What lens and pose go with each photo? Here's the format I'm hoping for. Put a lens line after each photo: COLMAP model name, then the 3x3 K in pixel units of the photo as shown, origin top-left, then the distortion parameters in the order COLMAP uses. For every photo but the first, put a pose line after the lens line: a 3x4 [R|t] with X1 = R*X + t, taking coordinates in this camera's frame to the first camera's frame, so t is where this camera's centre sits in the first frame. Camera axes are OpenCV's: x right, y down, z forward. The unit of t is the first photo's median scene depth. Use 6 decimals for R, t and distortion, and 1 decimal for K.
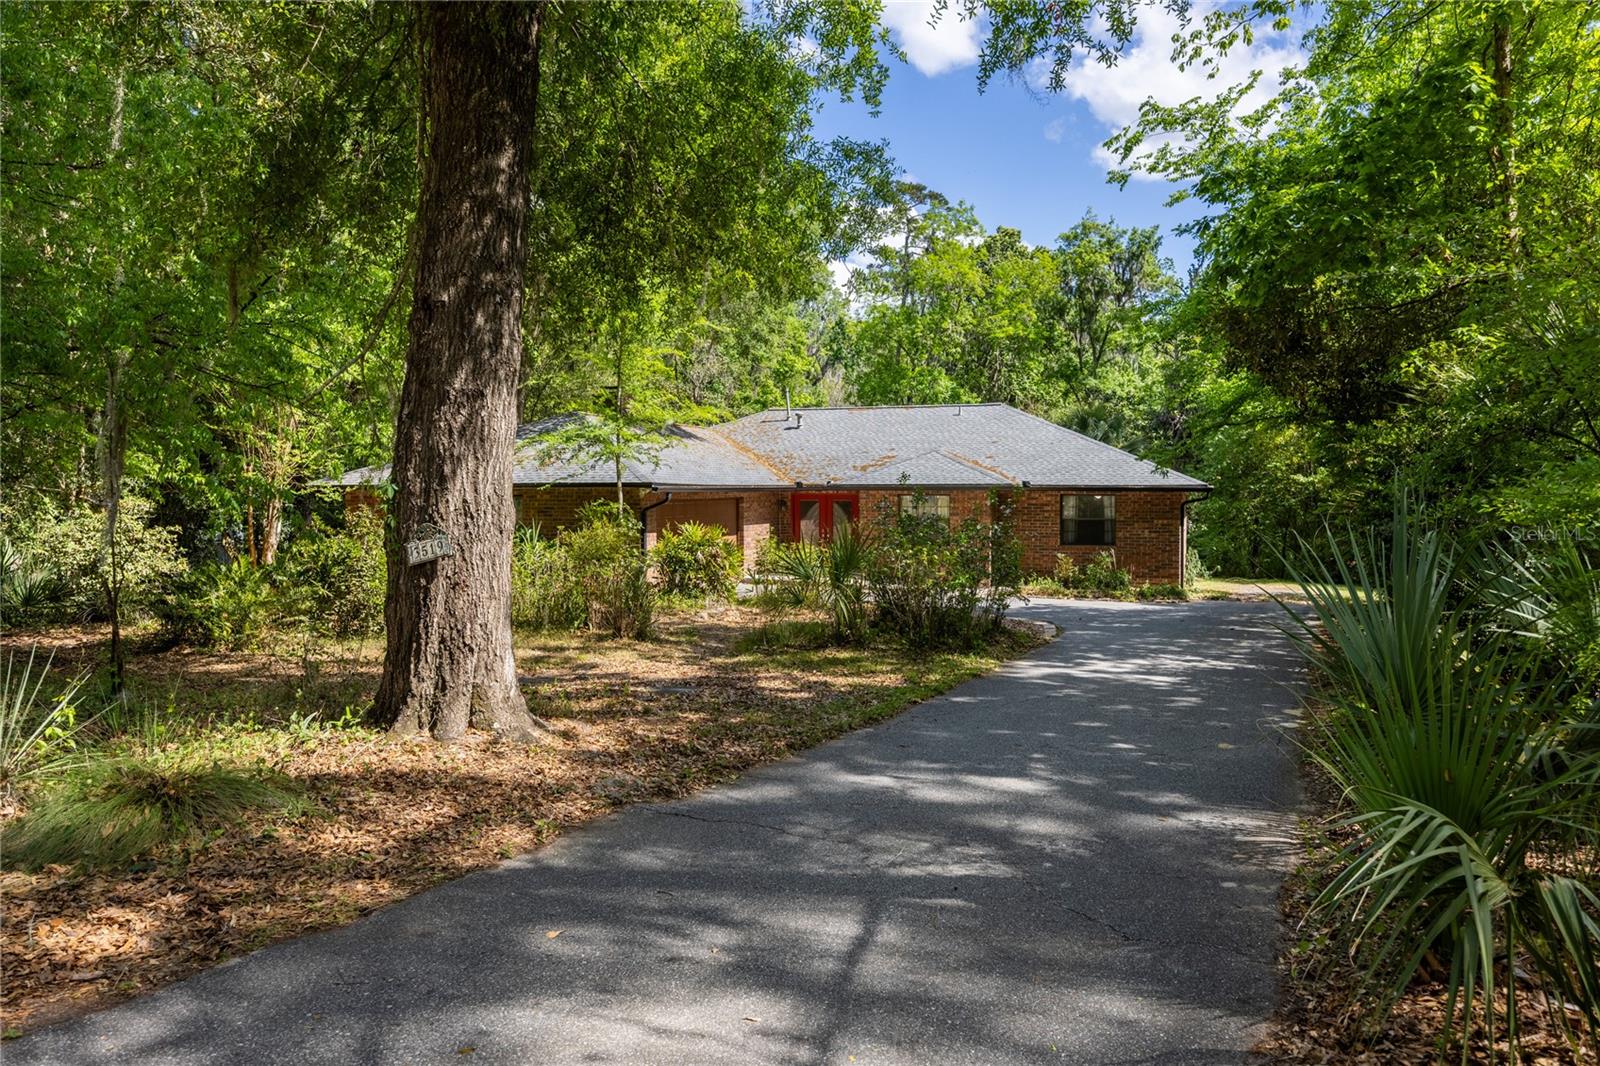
lens RADIAL K [[1225.3, 0, 800.0], [0, 1225.3, 533.0], [0, 0, 1]] dist [-0.003578, -0.000502]
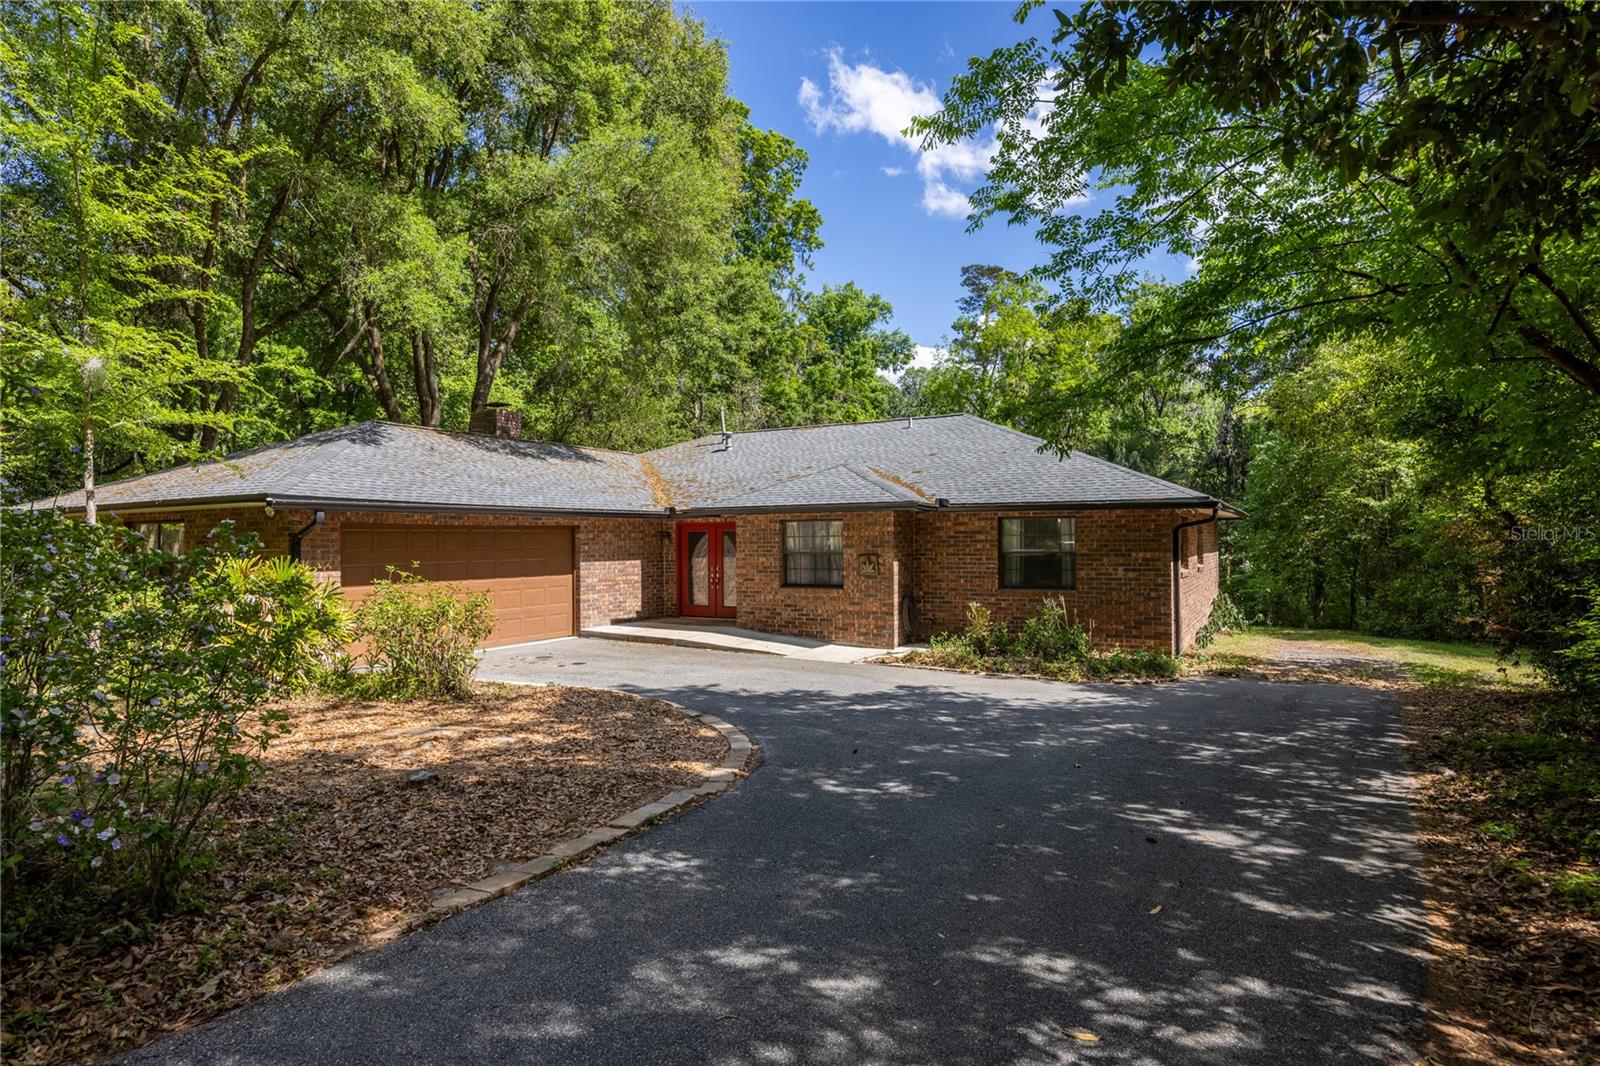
lens RADIAL K [[877.6, 0, 825.4], [0, 877.6, 544.6], [0, 0, 1]] dist [-0.000236, 0.000141]
pose [[0.985715, -0.006068, -0.168312, 0.199288], [0.000295, 0.999411, -0.034306, 0.001679], [0.168421, 0.033766, 0.985137, 0.482558]]
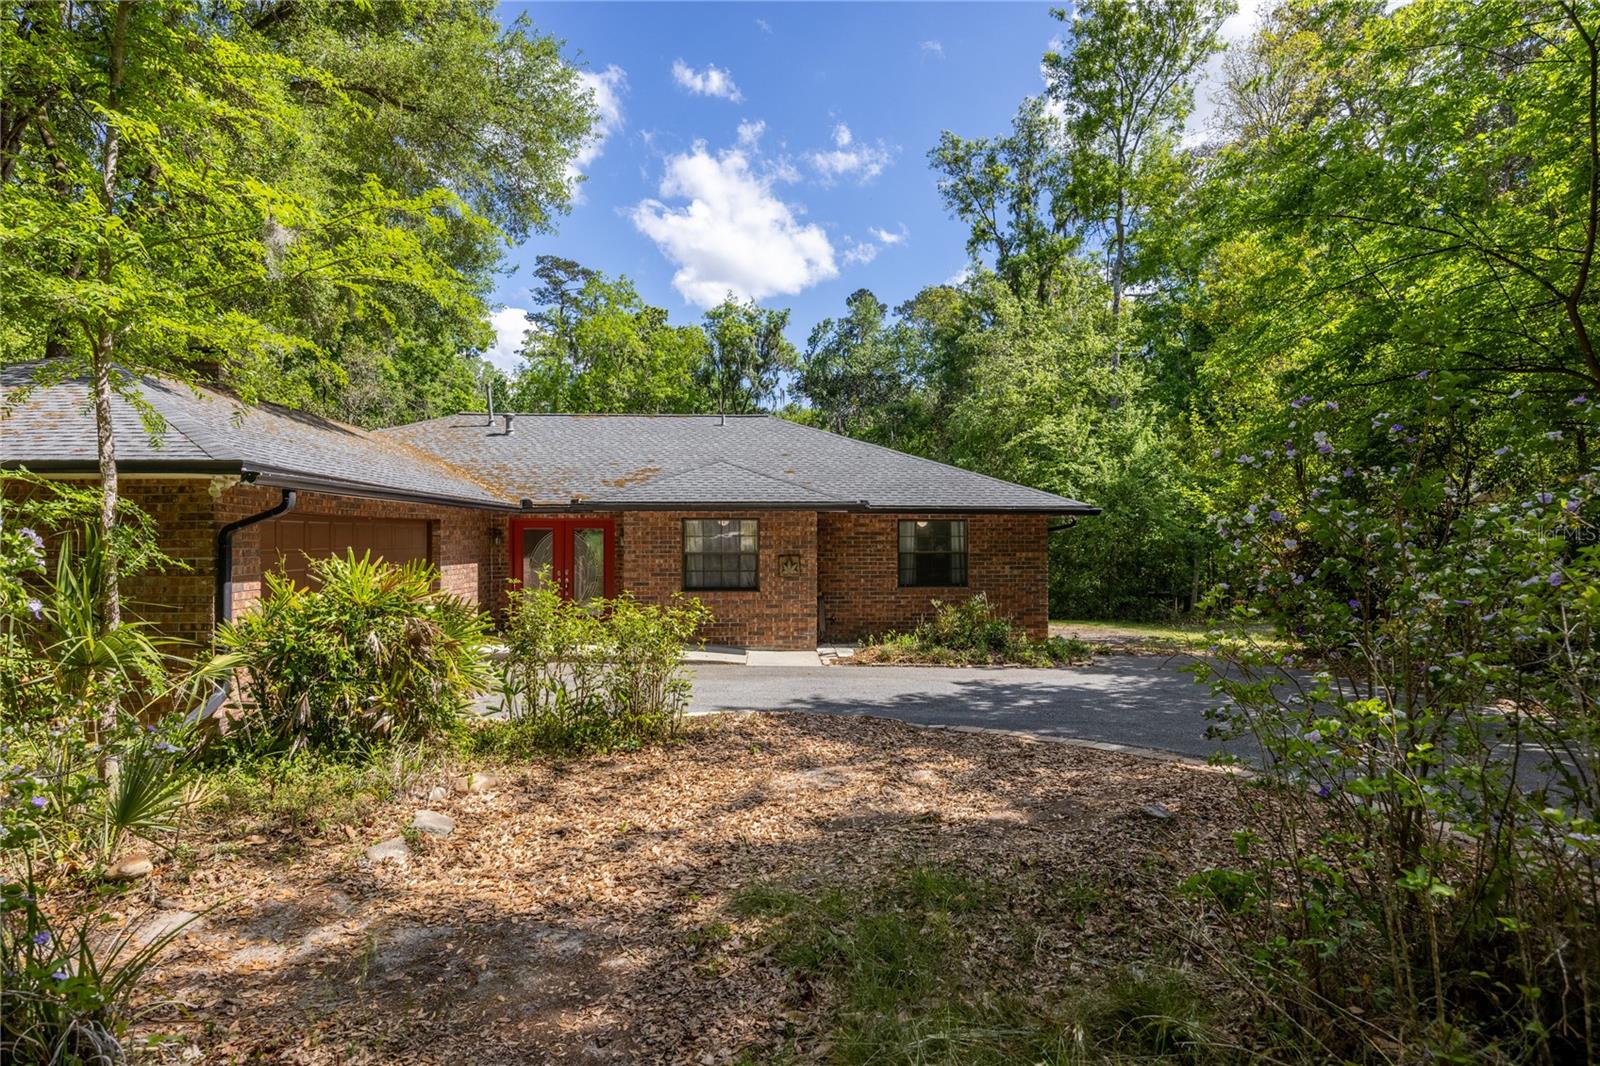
lens RADIAL K [[881.9, 0, 803.5], [0, 881.9, 519.7], [0, 0, 1]] dist [-0.019058, 0.000879]
pose [[0.922928, 0.006704, 0.384914, -0.047932], [0.017086, 0.998150, -0.058351, -0.000715], [-0.384593, 0.060430, 0.921106, 0.524903]]
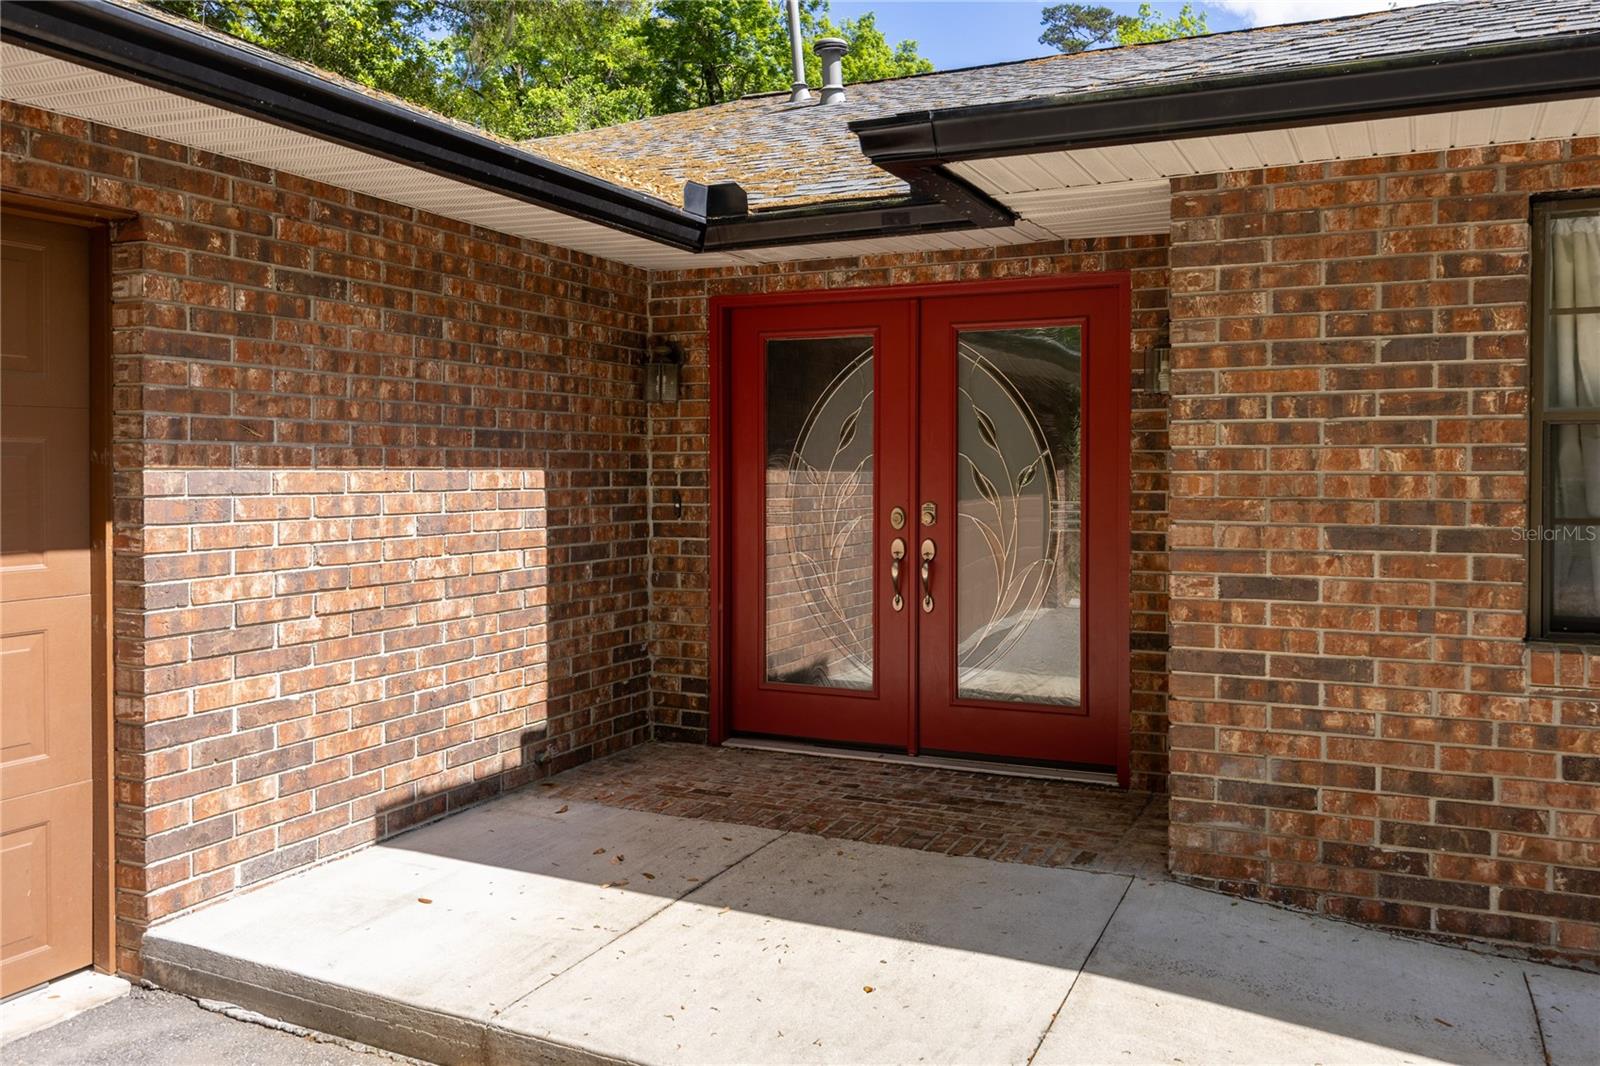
lens RADIAL K [[1227.1, 0, 891.1], [0, 1227.1, 500.0], [0, 0, 1]] dist [-0.003729, -0.007611]
pose [[0.998484, 0.003787, -0.054919, 0.028641], [-0.004832, 0.999810, -0.018908, -0.001459], [0.054837, 0.019145, 0.998312, 0.892882]]
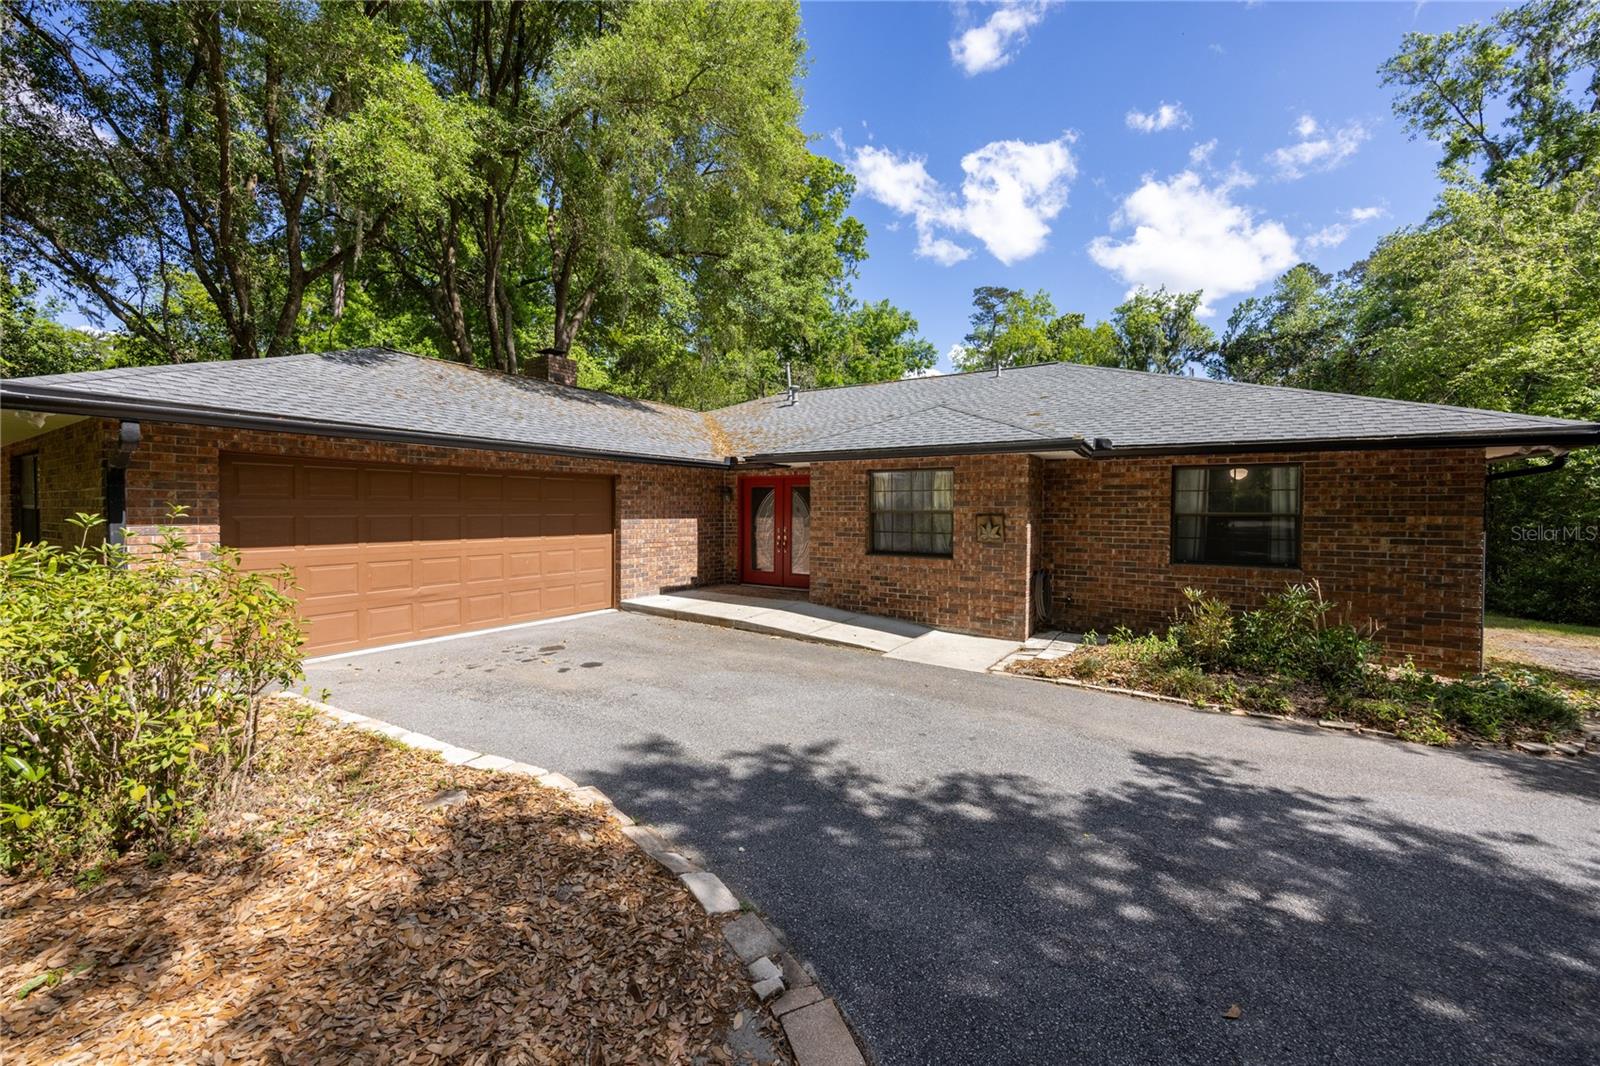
lens RADIAL K [[624.8, 0, 816.0], [0, 624.8, 532.0], [0, 0, 1]] dist [0.000000, -0.000268]
pose [[0.975774, 0.015085, -0.218262, 0.123245], [-0.016653, 0.999847, -0.005348, 0.000391], [0.218147, 0.008854, 0.975876, 0.707622]]
